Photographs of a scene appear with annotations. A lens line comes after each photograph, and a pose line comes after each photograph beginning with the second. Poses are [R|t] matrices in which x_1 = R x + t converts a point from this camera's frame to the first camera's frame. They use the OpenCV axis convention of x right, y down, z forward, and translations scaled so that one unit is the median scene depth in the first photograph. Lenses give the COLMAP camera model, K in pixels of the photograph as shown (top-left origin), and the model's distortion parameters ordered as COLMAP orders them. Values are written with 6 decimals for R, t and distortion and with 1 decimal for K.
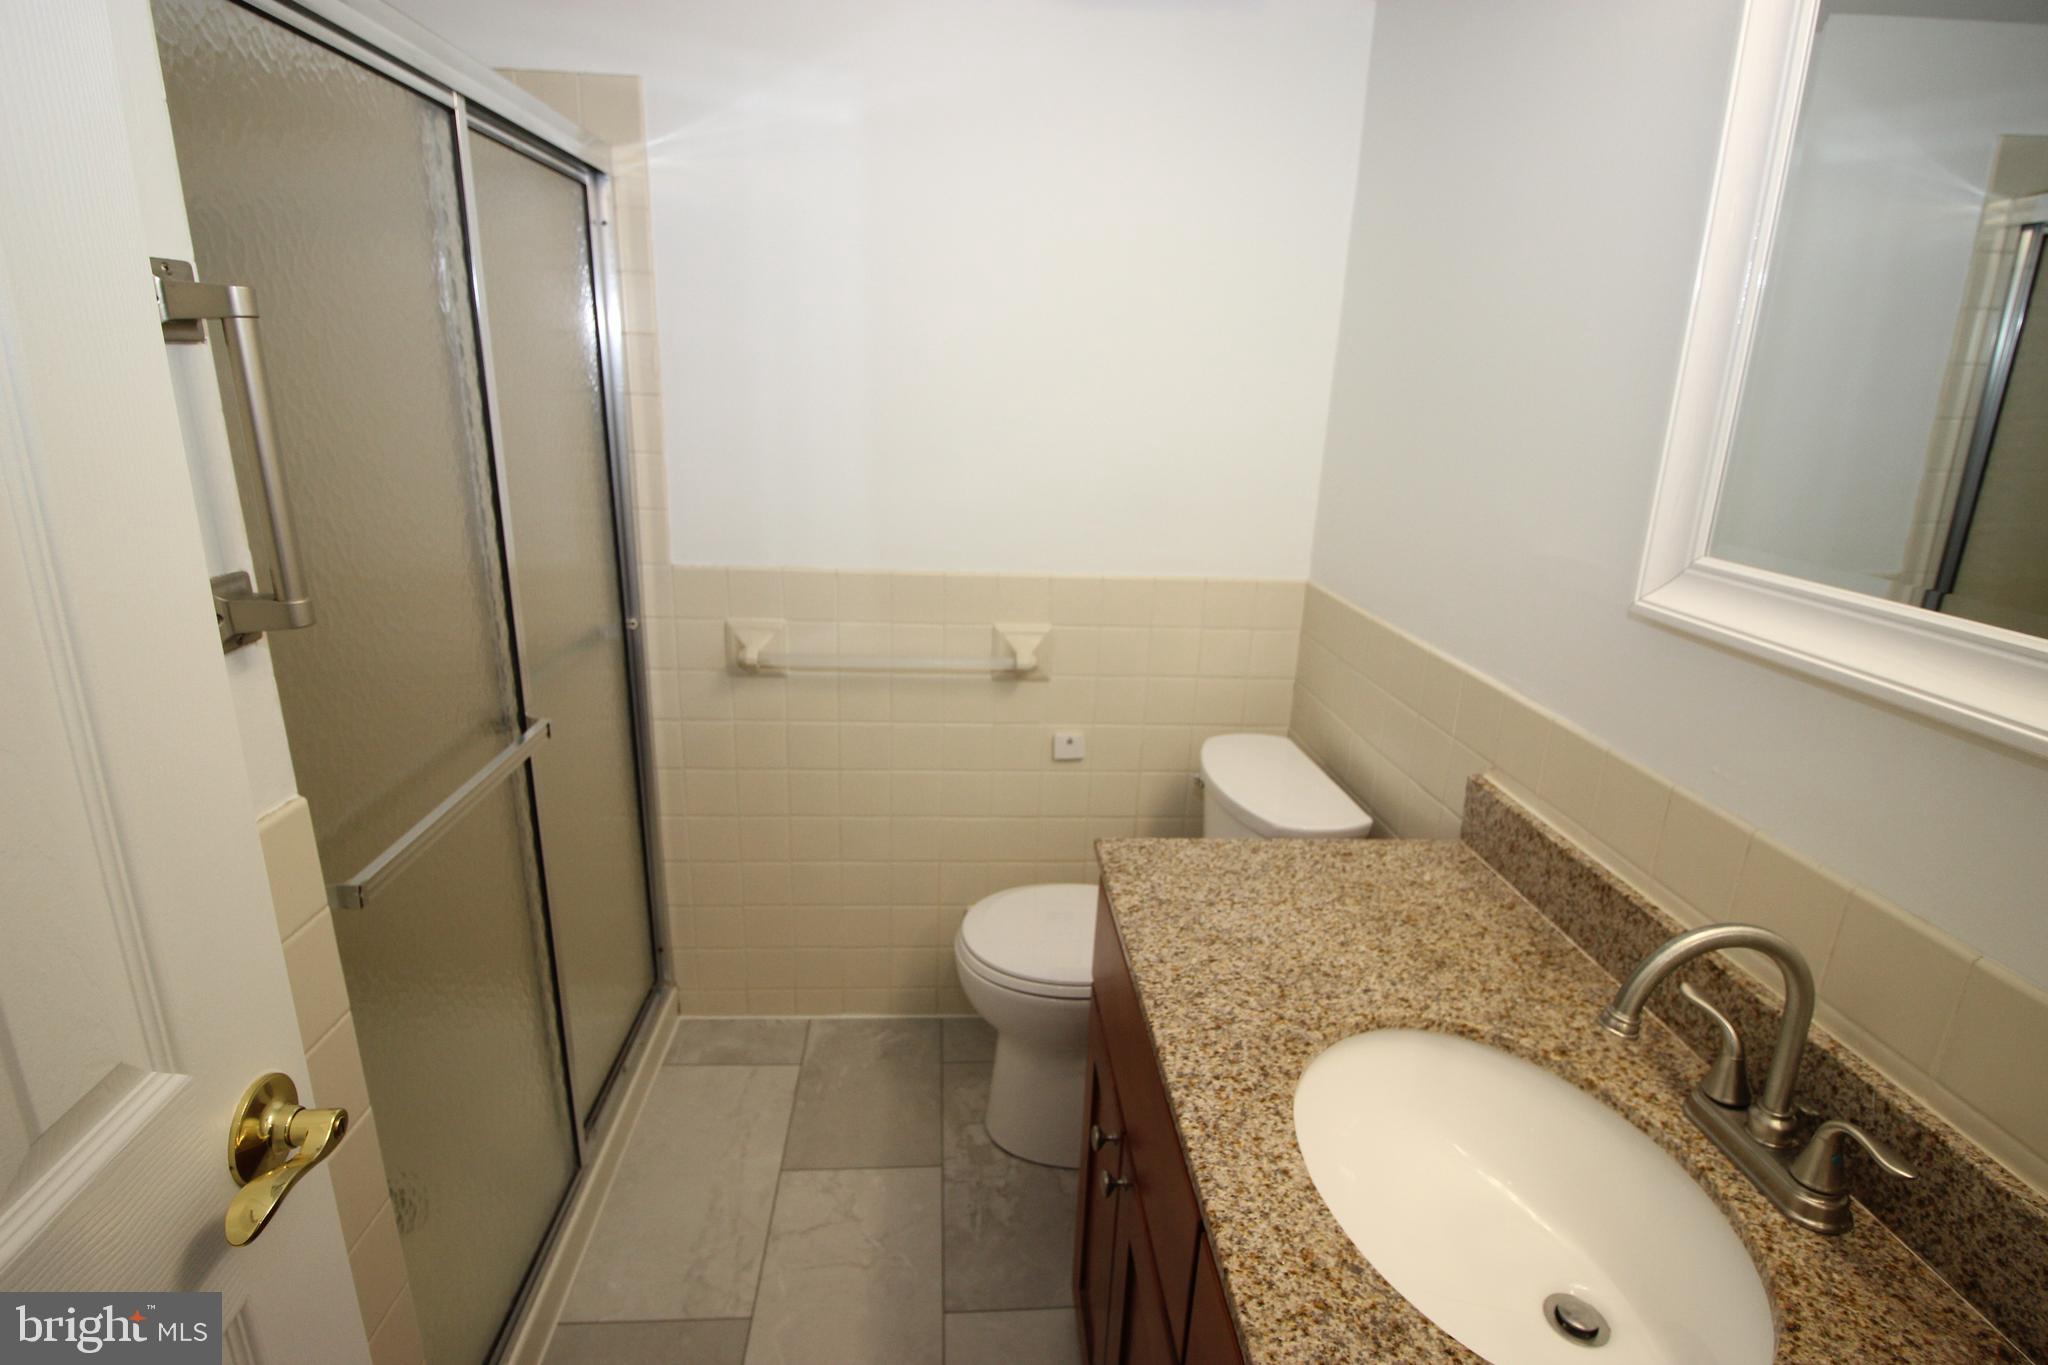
lens RADIAL K [[993.0, 0, 1013.4], [0, 993.0, 667.8], [0, 0, 1]] dist [0.000909, -0.011936]
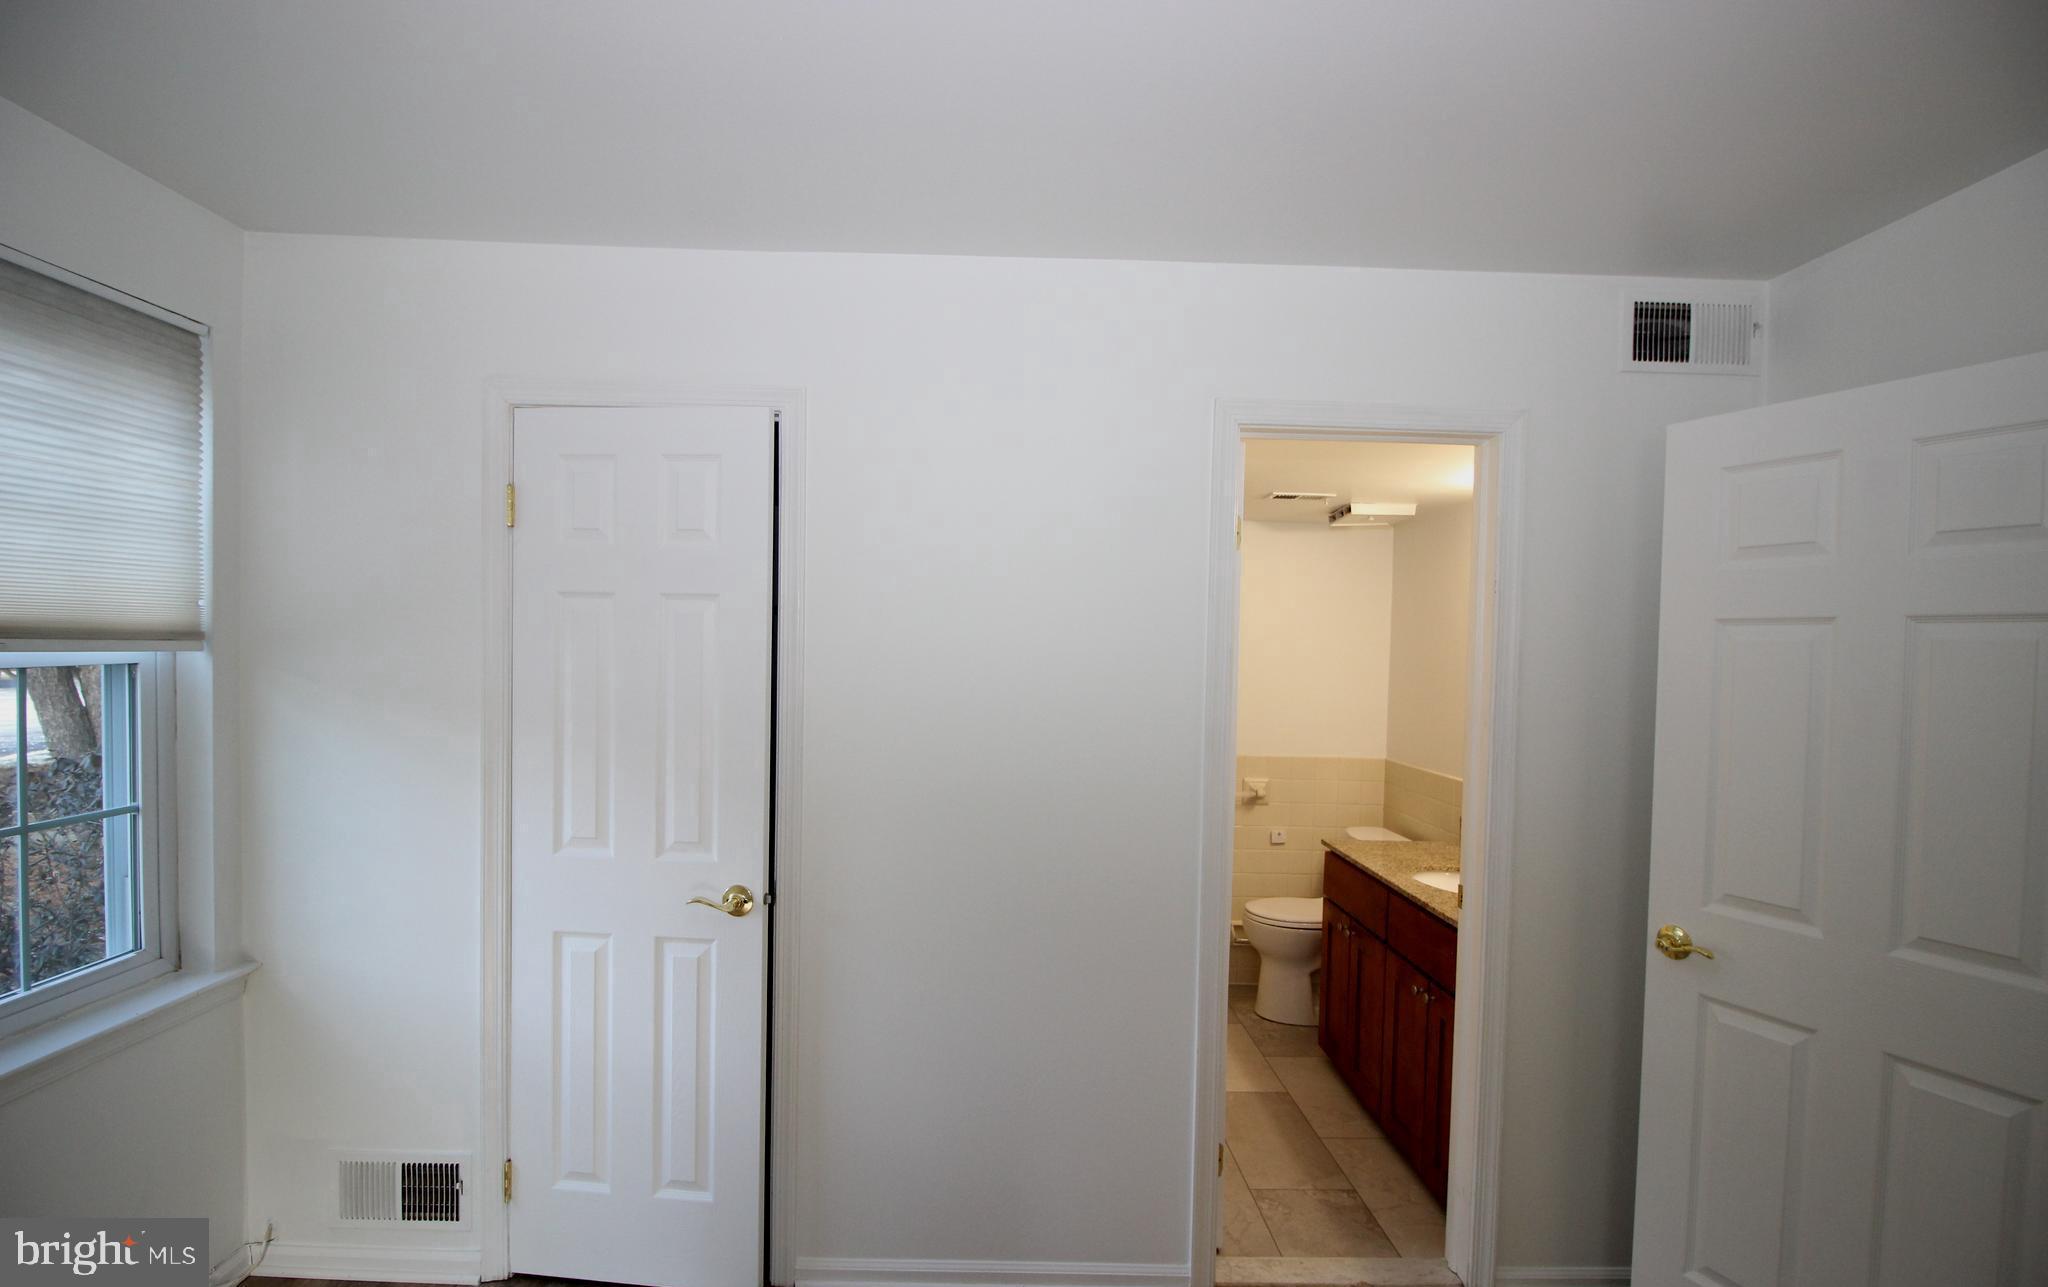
lens RADIAL K [[944.6, 0, 1018.2], [0, 944.6, 670.3], [0, 0, 1]] dist [-0.000089, -0.000010]
pose [[0.999072, -0.005702, -0.042699, -0.706191], [-0.005356, 0.967070, -0.254453, 0.430693], [0.042744, 0.254446, 0.966142, -1.826657]]
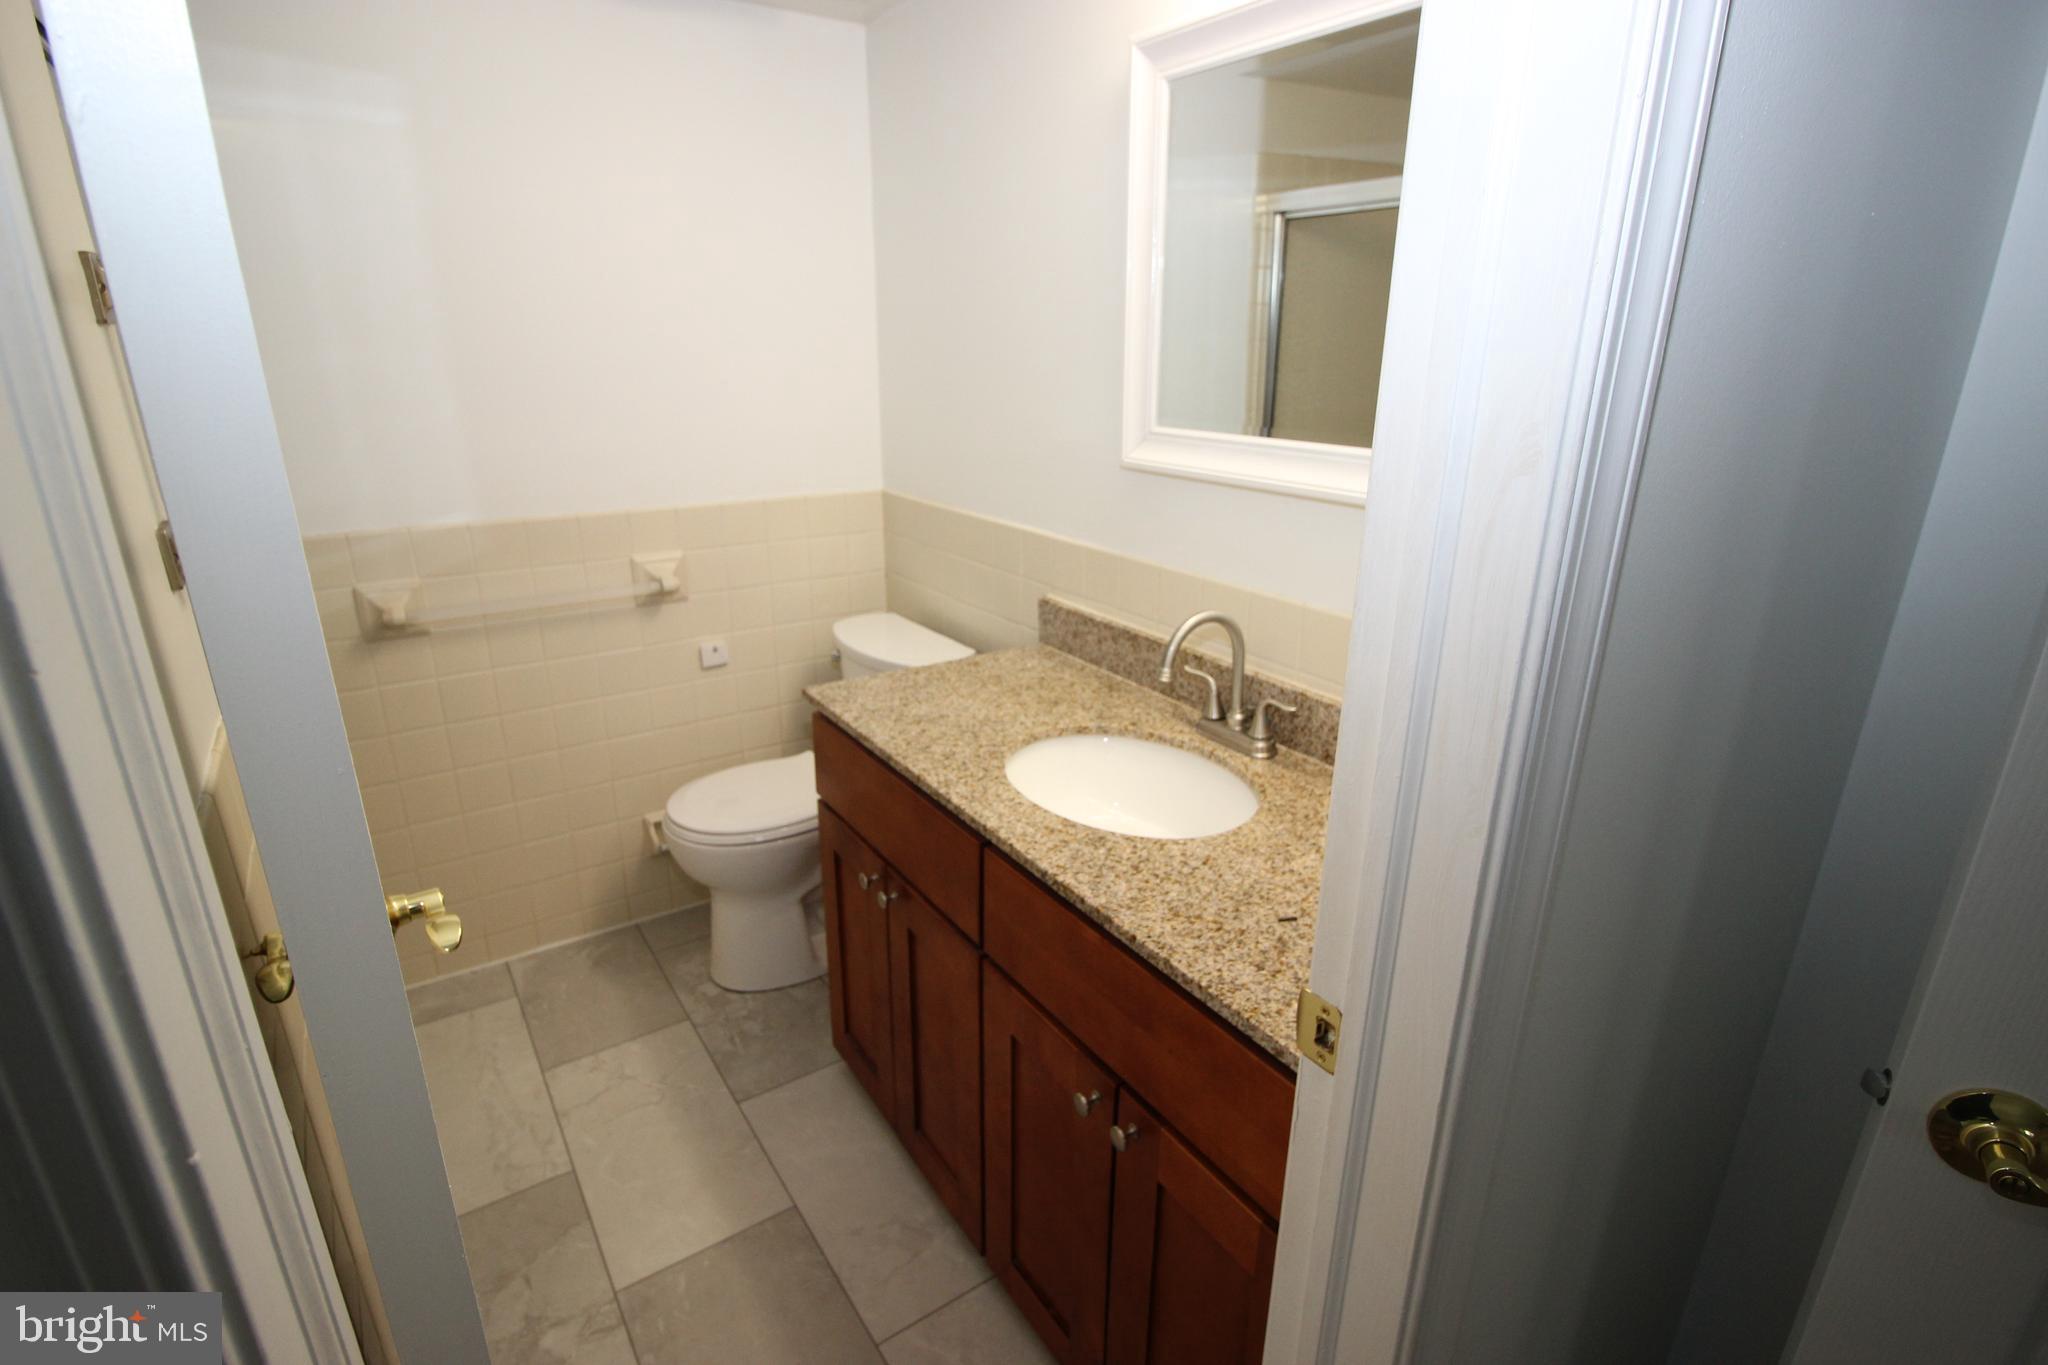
lens RADIAL K [[993.8, 0, 1020.0], [0, 993.8, 669.2], [0, 0, 1]] dist [0.000109, -0.009319]
pose [[0.863662, -0.186907, 0.468138, -0.311713], [0.164147, 0.982378, 0.089388, 0.087307], [-0.476596, -0.000357, 0.879122, -0.320305]]
